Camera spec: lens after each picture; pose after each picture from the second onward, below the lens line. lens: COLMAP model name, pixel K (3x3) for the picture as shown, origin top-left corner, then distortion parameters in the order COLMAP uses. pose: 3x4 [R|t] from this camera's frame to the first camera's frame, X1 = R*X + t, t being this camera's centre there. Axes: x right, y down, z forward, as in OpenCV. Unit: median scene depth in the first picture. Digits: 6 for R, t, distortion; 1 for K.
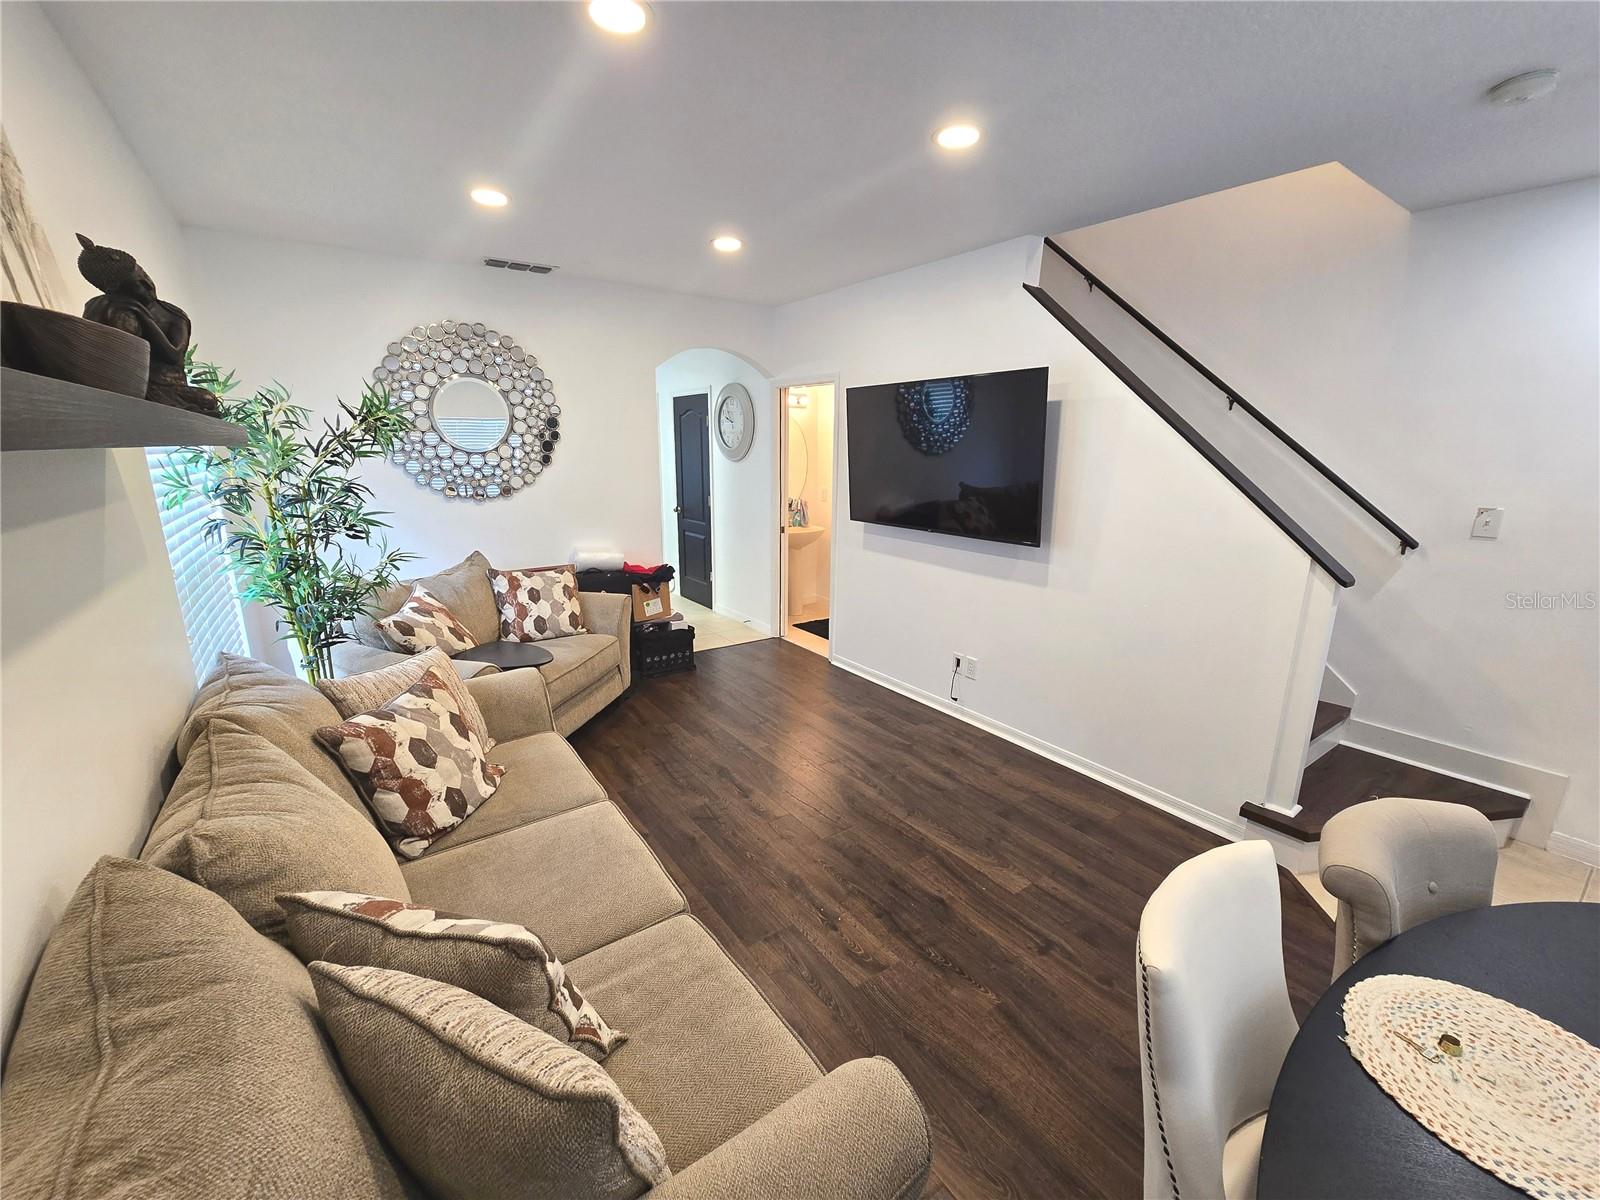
lens RADIAL K [[654.3, 0, 797.0], [0, 654.3, 600.1], [0, 0, 1]] dist [-0.007701, 0.000344]
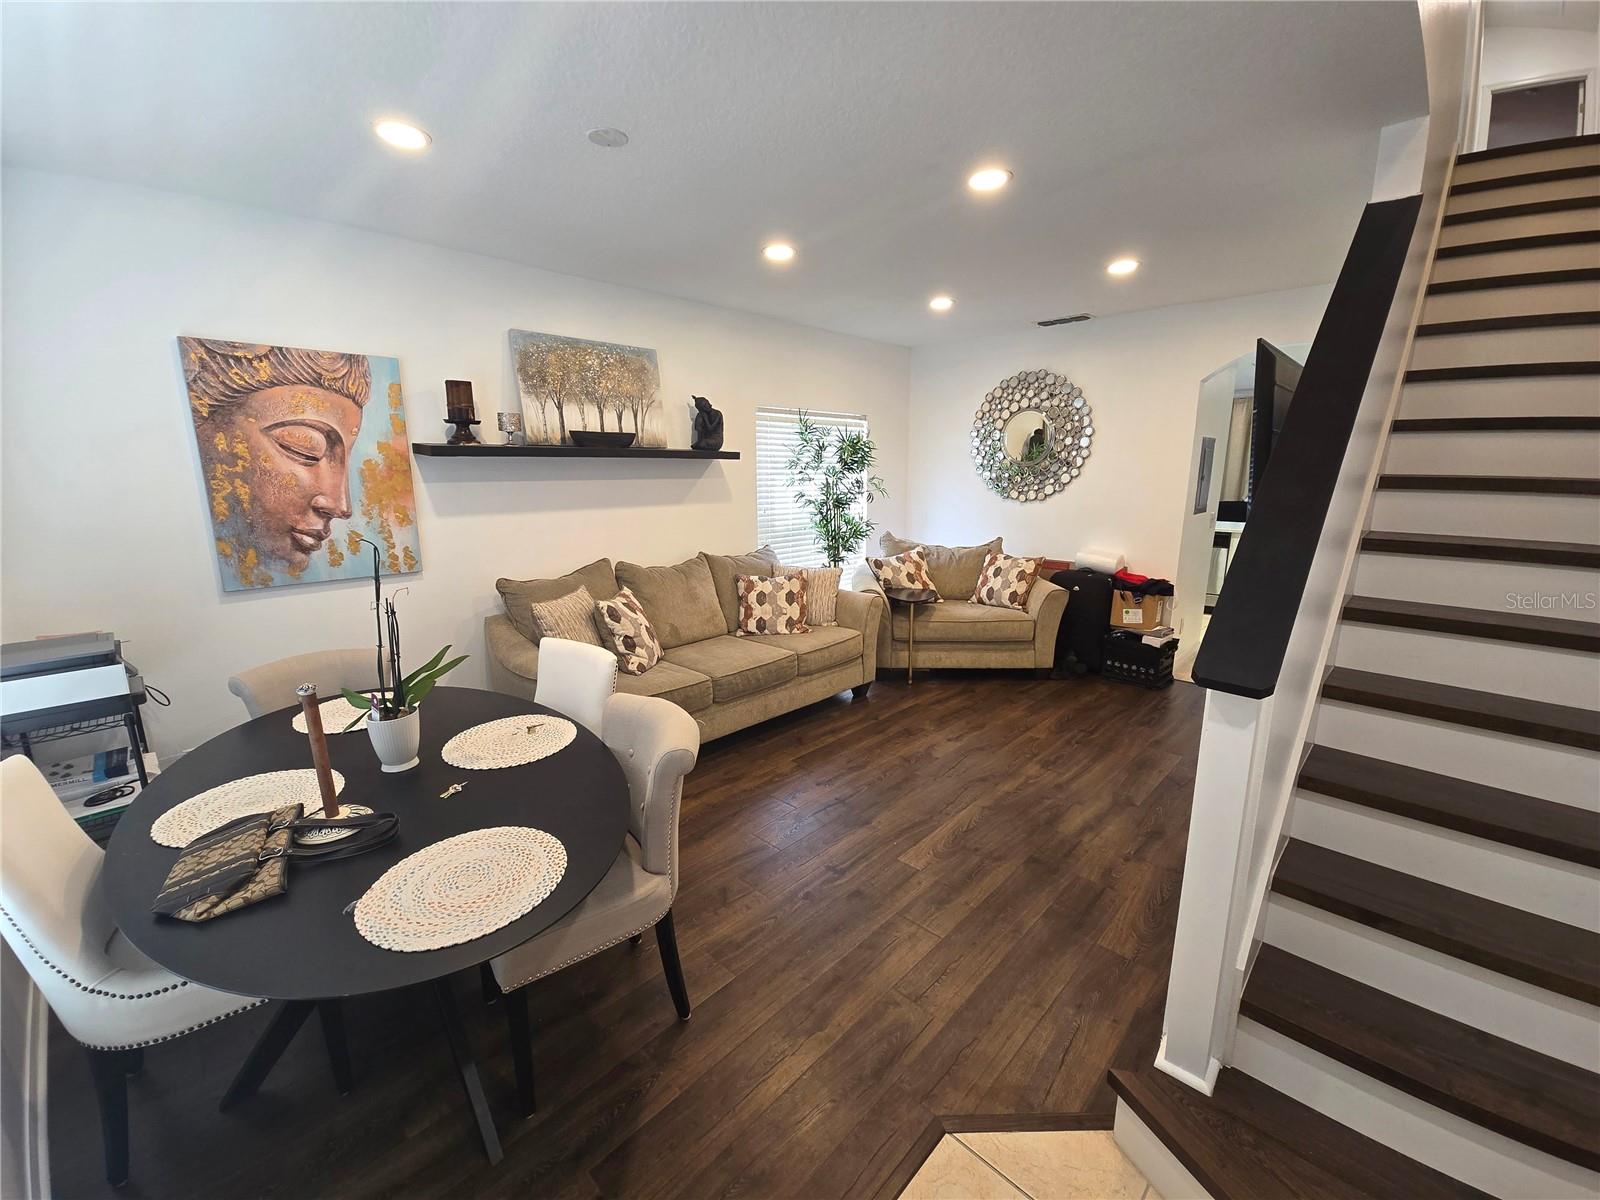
lens RADIAL K [[654.3, 0, 810.2], [0, 654.3, 597.6], [0, 0, 1]] dist [-0.007701, 0.000344]
pose [[0.200729, 0.187533, -0.961530, 0.807159], [-0.225532, 0.963989, 0.140931, -0.058364], [0.953333, 0.188567, 0.235795, 0.330981]]
